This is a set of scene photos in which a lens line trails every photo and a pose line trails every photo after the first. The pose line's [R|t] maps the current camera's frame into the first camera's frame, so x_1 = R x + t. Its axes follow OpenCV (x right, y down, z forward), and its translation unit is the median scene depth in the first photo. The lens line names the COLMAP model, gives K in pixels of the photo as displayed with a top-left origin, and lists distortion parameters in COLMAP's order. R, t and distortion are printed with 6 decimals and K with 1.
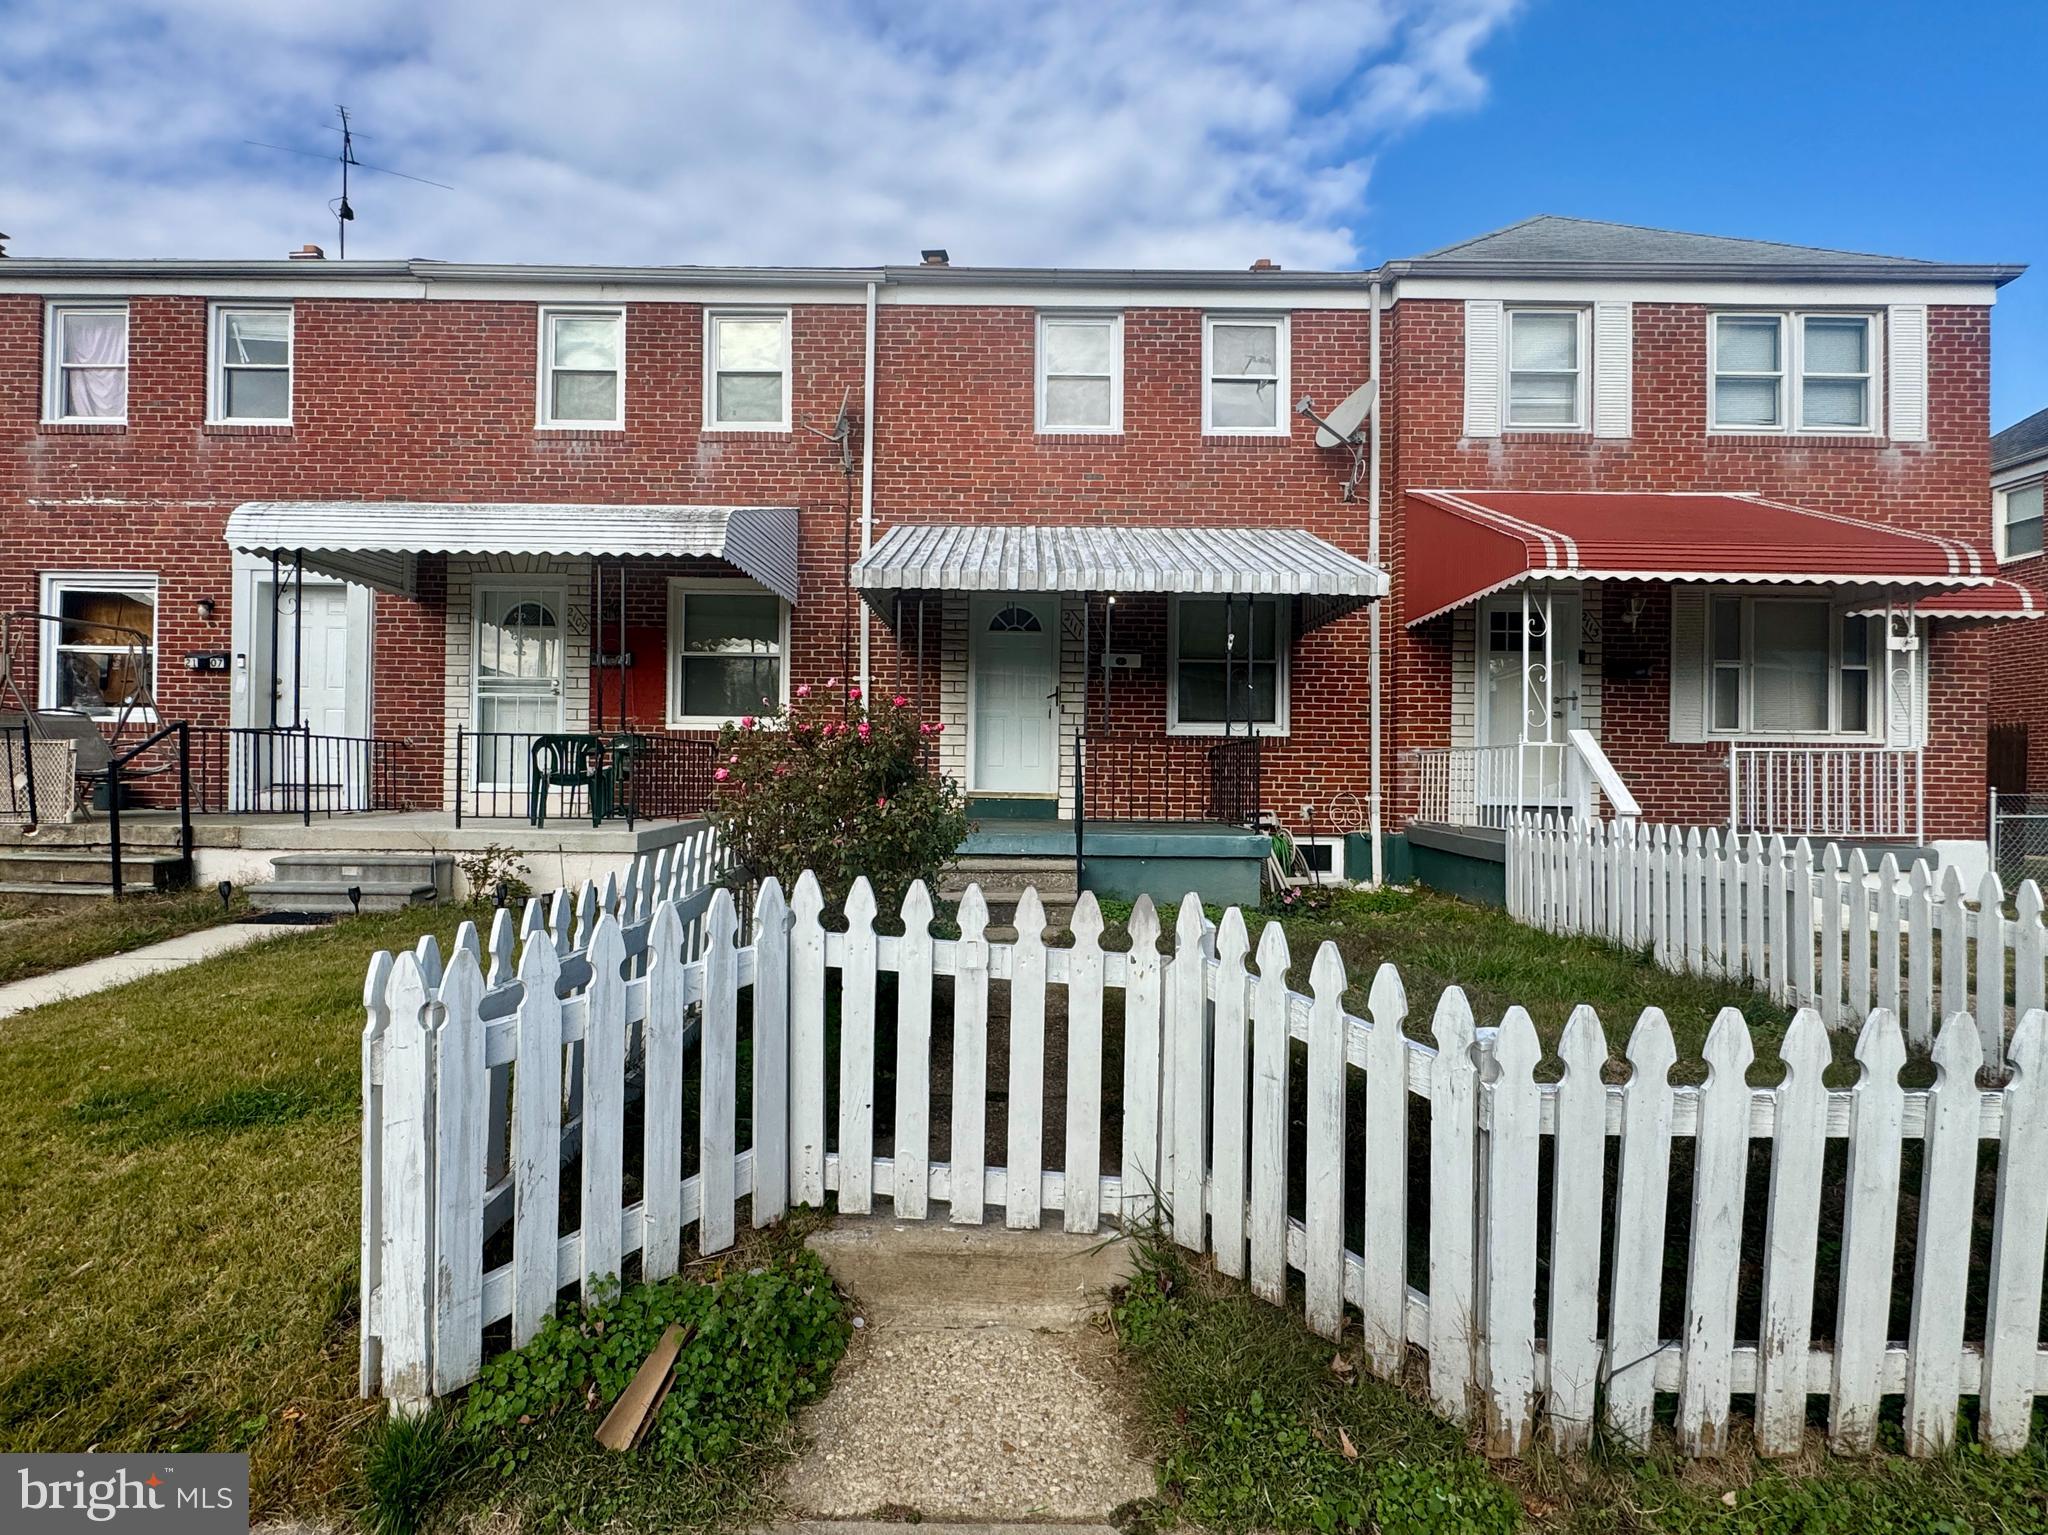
lens RADIAL K [[1045.7, 0, 1017.8], [0, 1045.7, 767.5], [0, 0, 1]] dist [-0.001018, -0.000642]
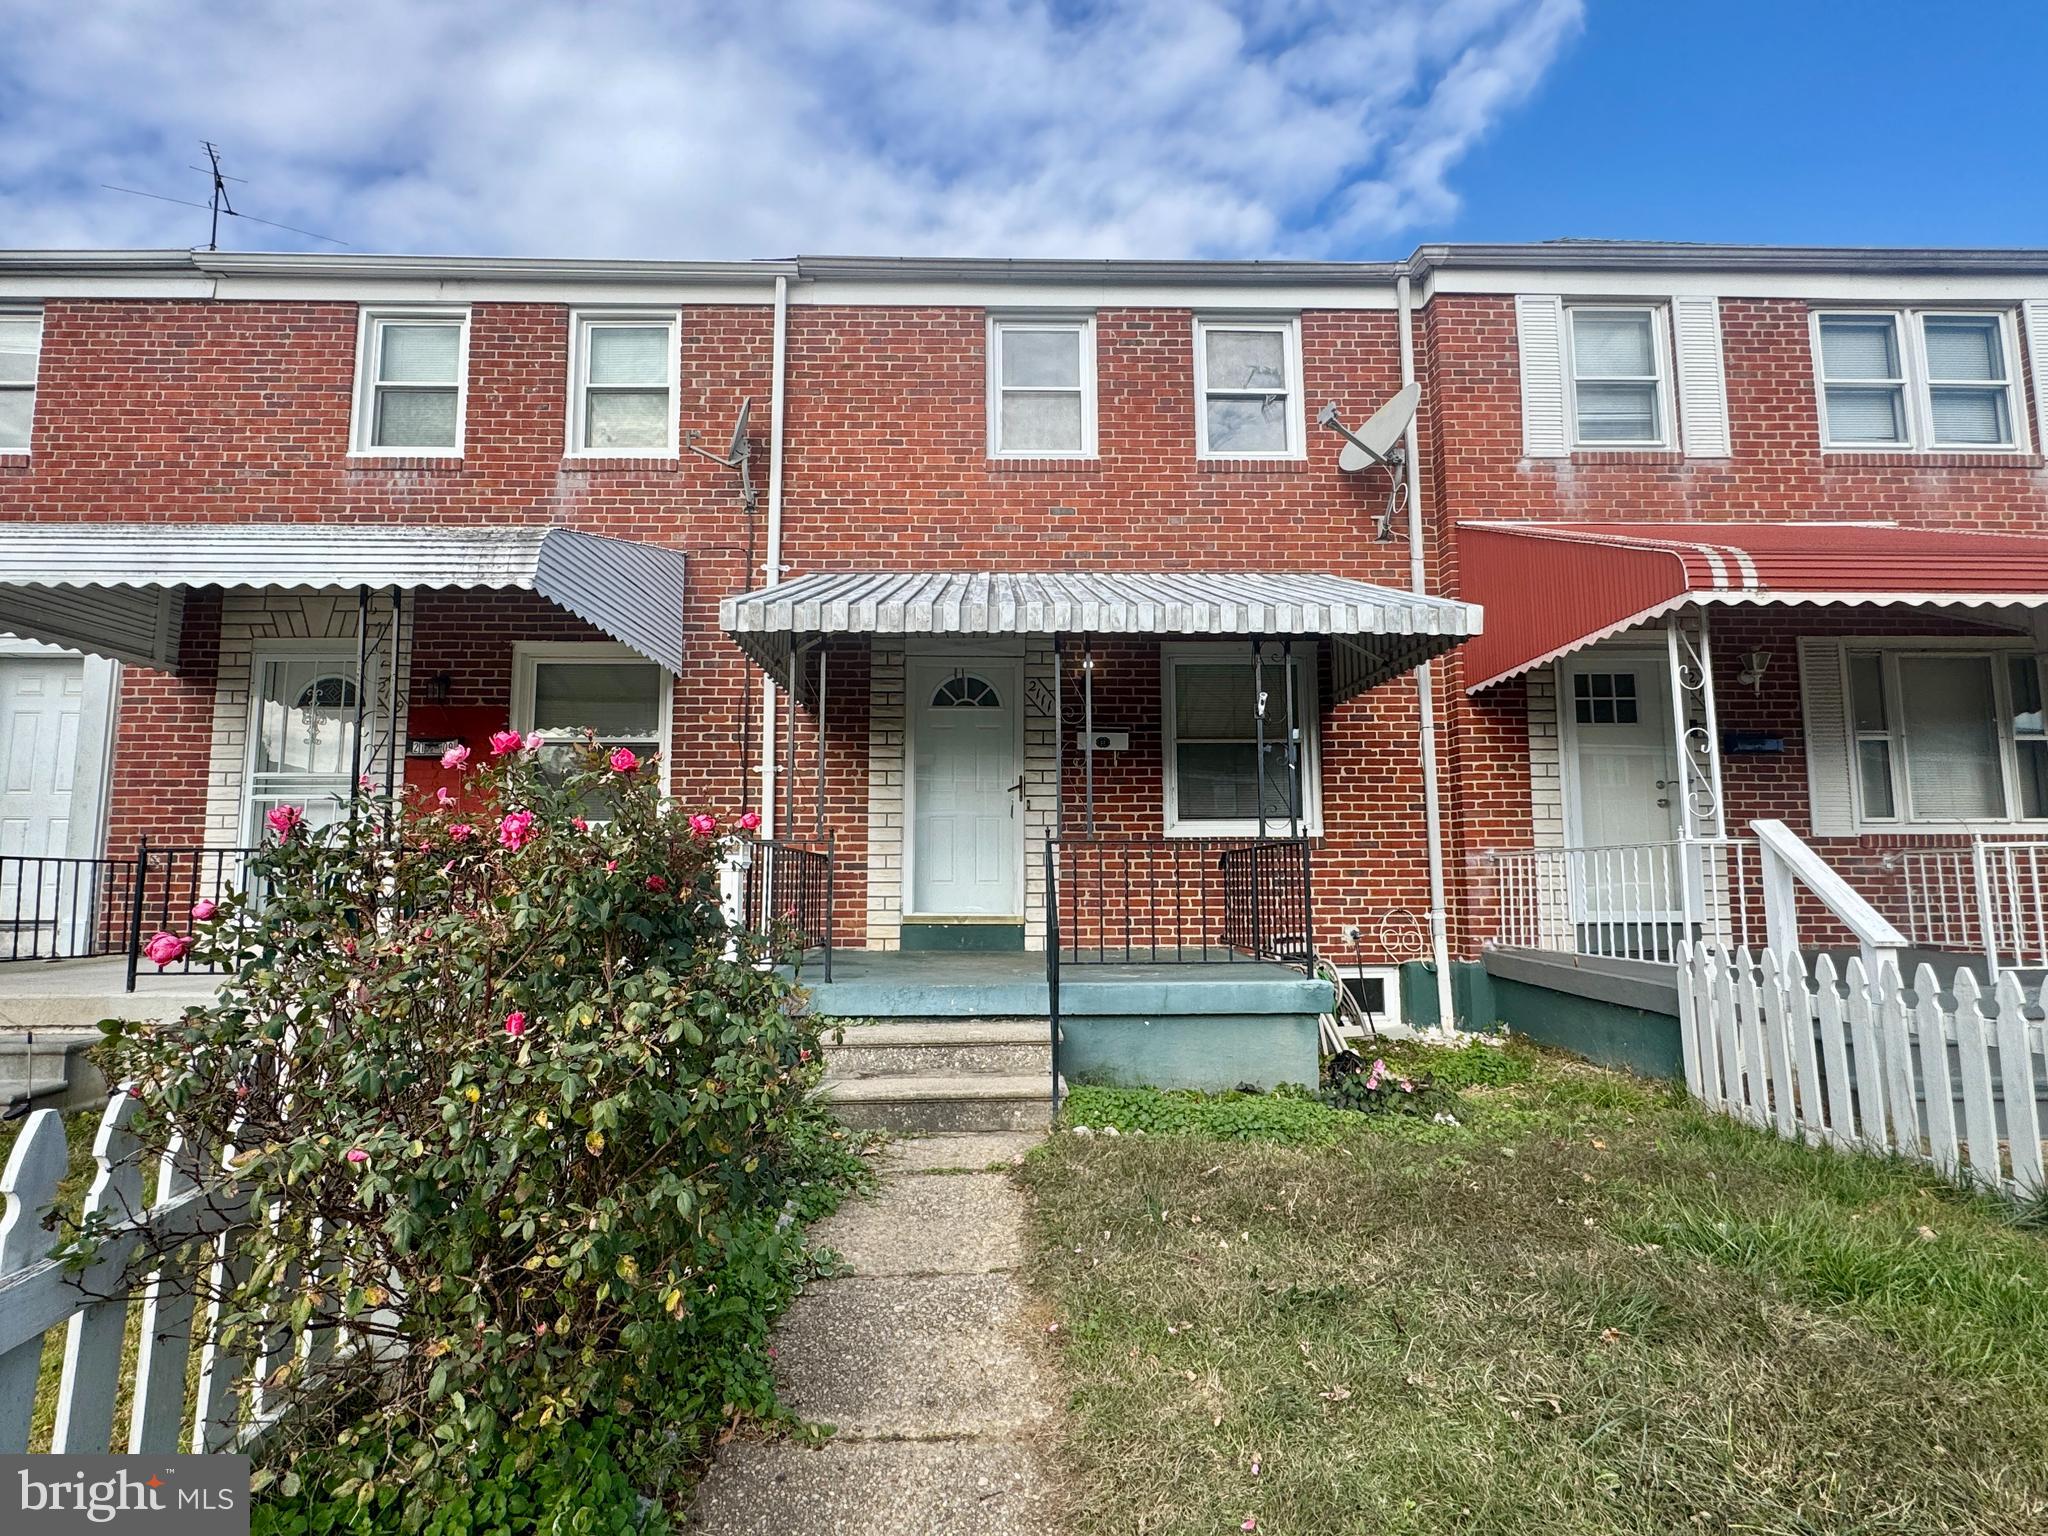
lens RADIAL K [[1006.0, 0, 1024.5], [0, 1006.0, 775.1], [0, 0, 1]] dist [-0.001435, -0.000403]
pose [[0.999301, -0.012928, 0.035078, 0.014745], [0.016223, 0.995311, -0.095355, -0.007561], [-0.033680, 0.095858, 0.994825, 0.266643]]
